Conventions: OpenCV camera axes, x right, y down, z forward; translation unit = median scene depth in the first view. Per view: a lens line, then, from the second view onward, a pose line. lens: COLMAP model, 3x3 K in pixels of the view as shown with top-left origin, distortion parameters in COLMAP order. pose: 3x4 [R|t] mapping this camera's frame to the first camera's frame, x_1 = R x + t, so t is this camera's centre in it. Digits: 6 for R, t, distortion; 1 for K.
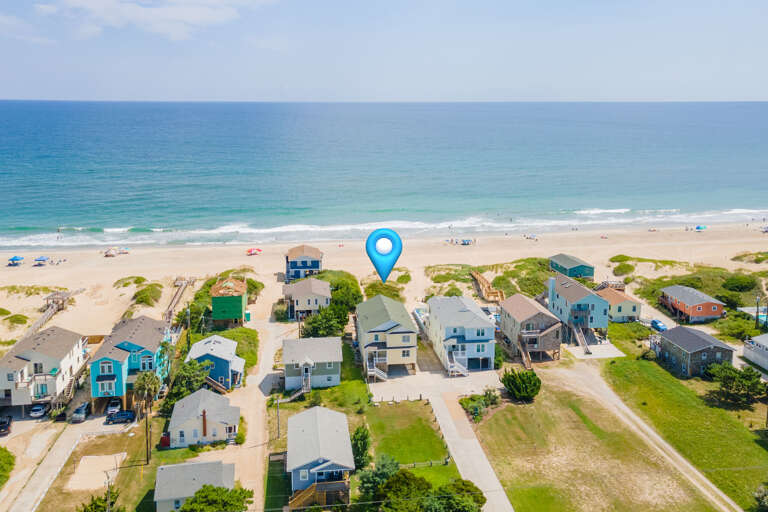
lens RADIAL K [[673.0, 0, 366.5], [0, 673.0, 185.7], [0, 0, 1]] dist [0.059918, -0.005134]
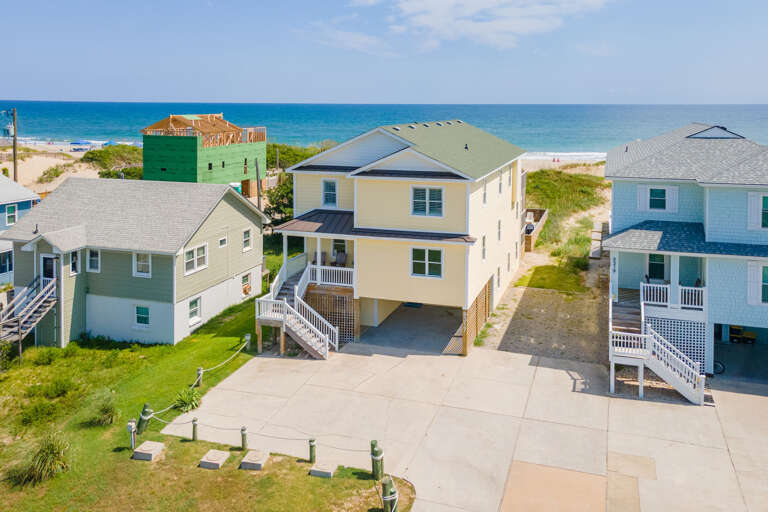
lens RADIAL K [[642.1, 0, 400.0], [0, 642.1, 153.2], [0, 0, 1]] dist [0.048466, -0.001643]
pose [[0.907697, 0.032512, -0.418364, 0.146433], [-0.056937, 0.997316, -0.046029, 0.219264], [0.415745, 0.065601, 0.907112, 0.777094]]
